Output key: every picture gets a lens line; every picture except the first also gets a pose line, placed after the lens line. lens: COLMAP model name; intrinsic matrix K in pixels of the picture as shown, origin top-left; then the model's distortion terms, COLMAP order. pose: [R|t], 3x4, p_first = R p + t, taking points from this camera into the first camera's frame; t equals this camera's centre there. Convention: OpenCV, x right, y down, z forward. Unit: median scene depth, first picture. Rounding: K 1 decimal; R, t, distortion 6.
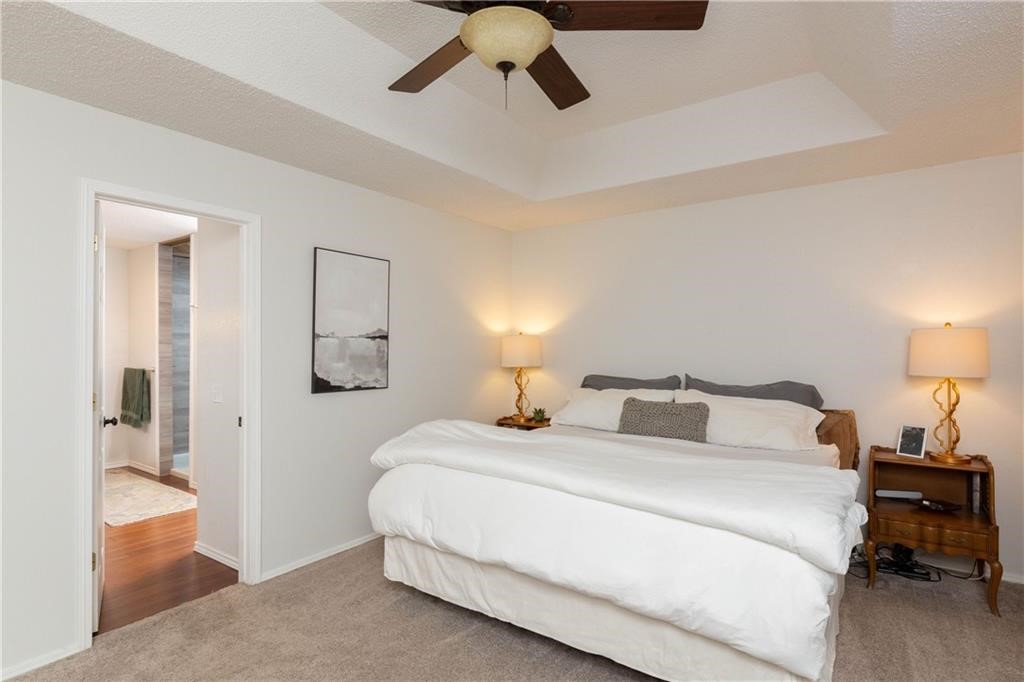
lens RADIAL K [[524.9, 0, 512.0], [0, 524.9, 341.0], [0, 0, 1]] dist [-0.000705, -0.000289]
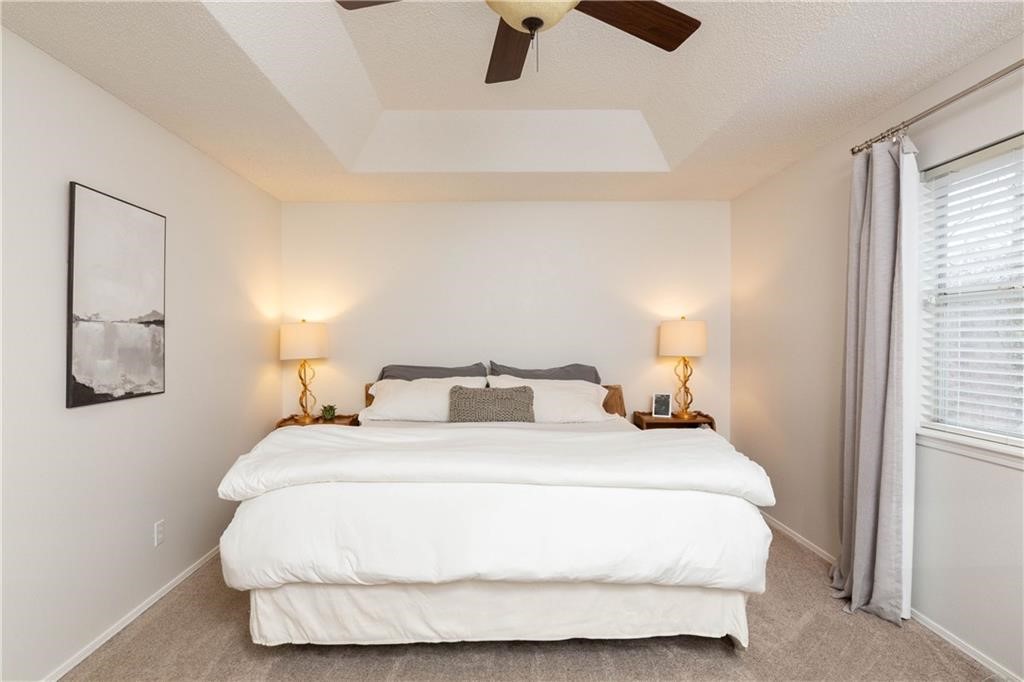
lens RADIAL K [[516.3, 0, 510.6], [0, 516.3, 335.4], [0, 0, 1]] dist [-0.001129, -0.000228]
pose [[0.807908, -0.002344, 0.589305, -0.299486], [-0.001953, 0.999976, 0.006656, 0.005323], [-0.589306, -0.006528, 0.807884, 0.158970]]
